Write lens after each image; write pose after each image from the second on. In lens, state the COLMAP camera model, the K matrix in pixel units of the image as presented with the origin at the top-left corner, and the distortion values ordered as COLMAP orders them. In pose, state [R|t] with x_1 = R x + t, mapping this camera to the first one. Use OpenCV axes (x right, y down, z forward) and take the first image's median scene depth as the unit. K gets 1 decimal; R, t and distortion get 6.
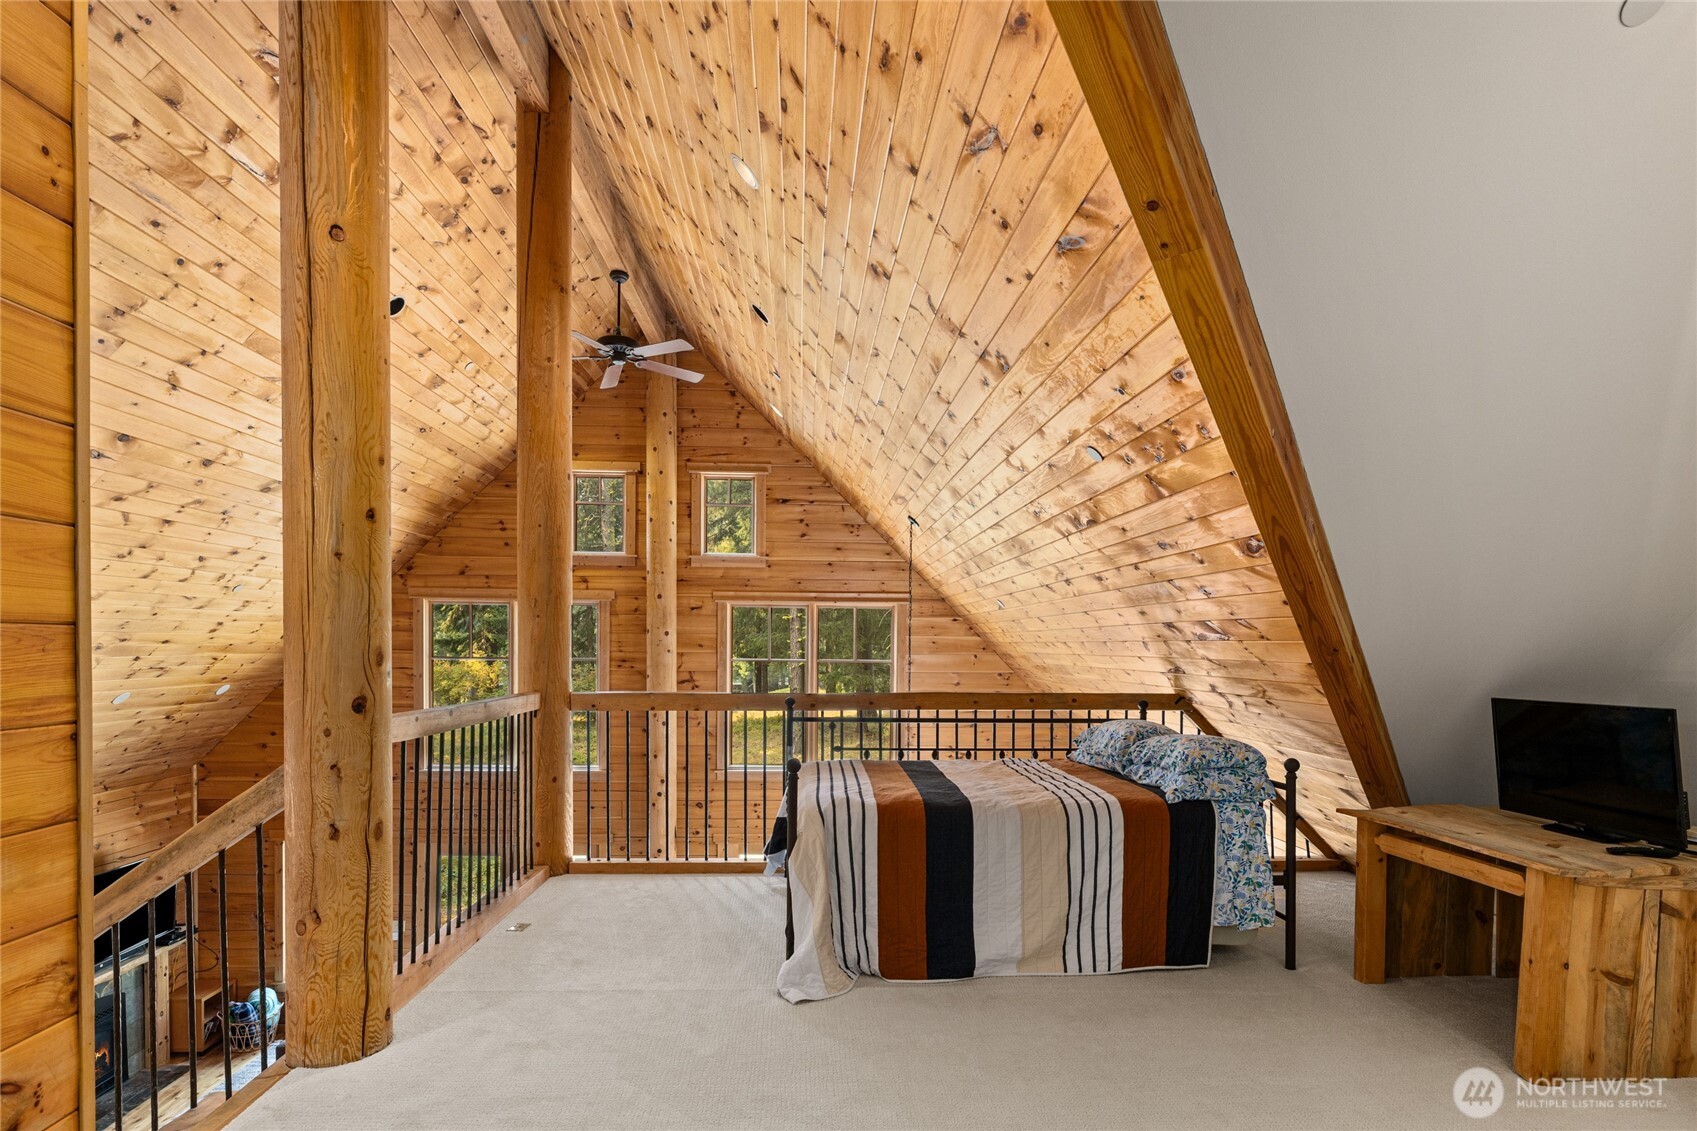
lens RADIAL K [[883.0, 0, 852.0], [0, 883.0, 663.7], [0, 0, 1]] dist [-0.000730, 0.000534]
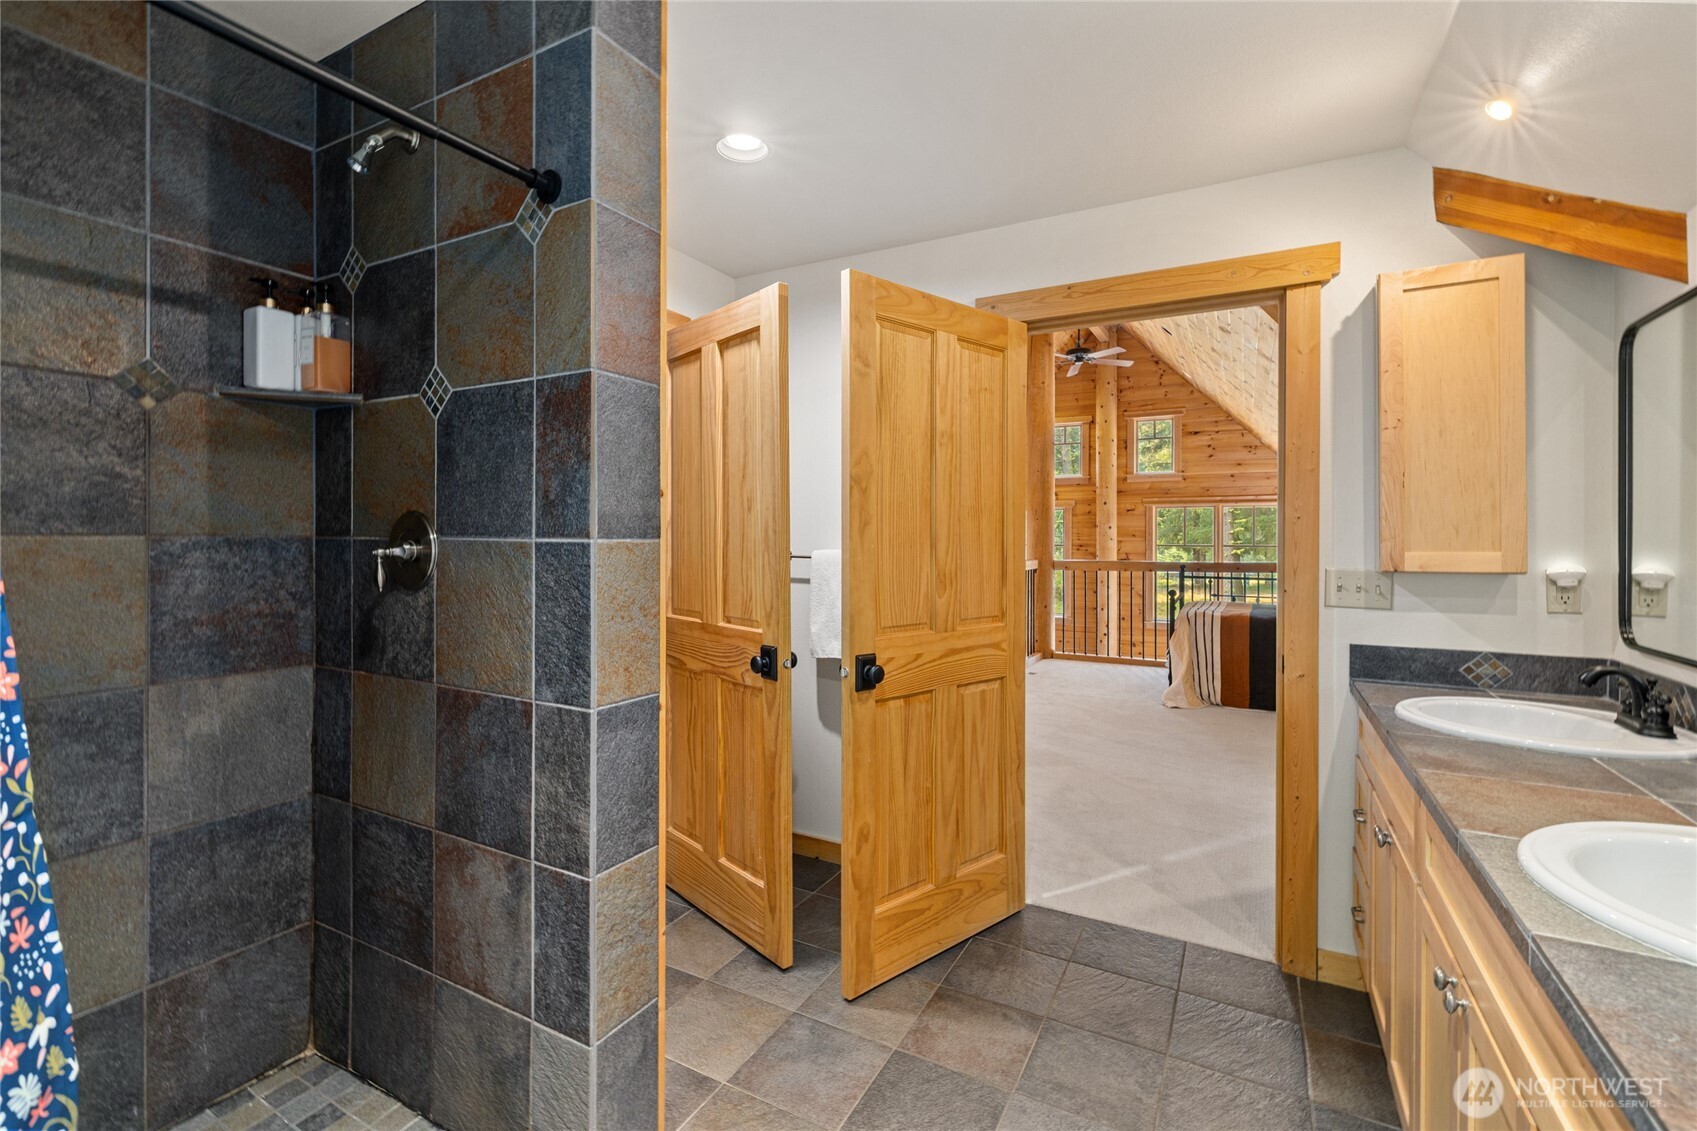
lens RADIAL K [[740.0, 0, 852.9], [0, 740.0, 542.1], [0, 0, 1]] dist [-0.000755, -0.000047]
pose [[0.854292, -0.003711, -0.519780, 0.070966], [-0.004896, 0.999873, -0.015184, 0.011932], [0.519771, 0.015516, 0.854165, -0.303394]]
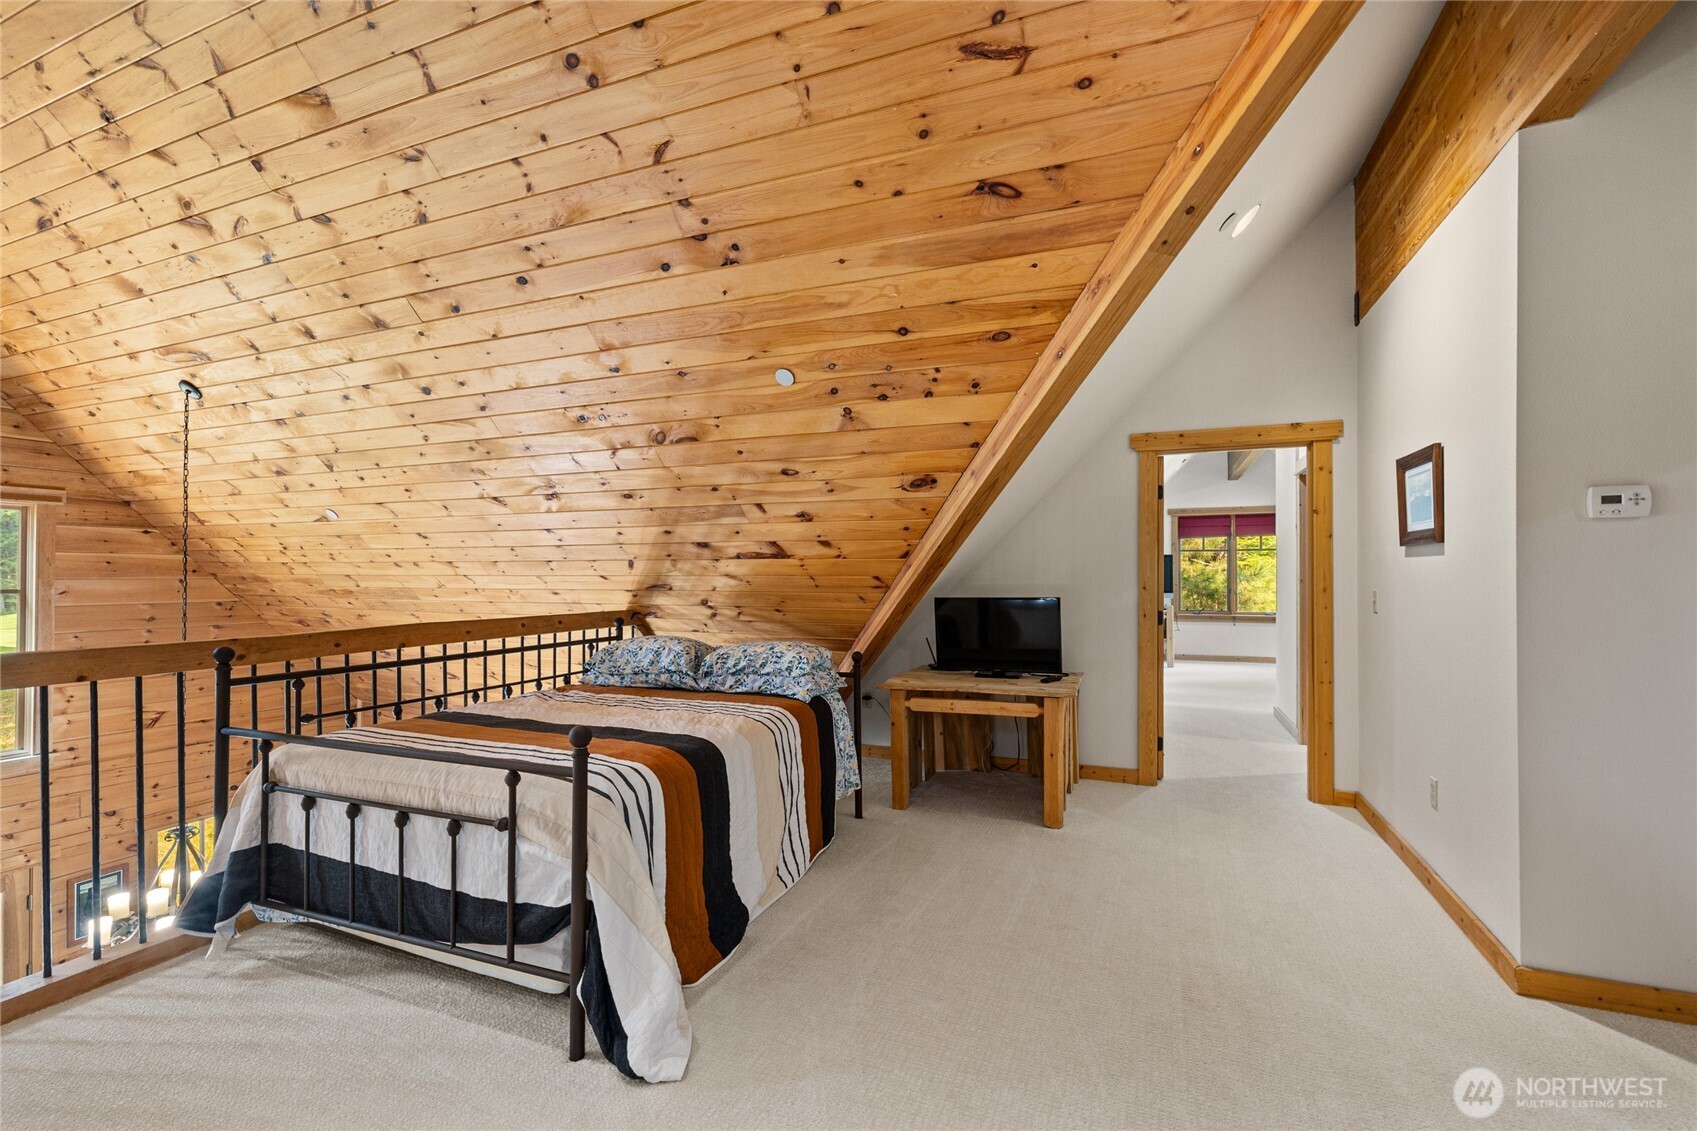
lens RADIAL K [[723.6, 0, 846.5], [0, 723.6, 574.0], [0, 0, 1]] dist [-0.000593, -0.000016]
pose [[0.436583, -0.005311, 0.899648, -0.195108], [0.020221, 0.999788, -0.003911, -0.000492], [-0.899437, 0.019899, 0.436598, 0.241622]]
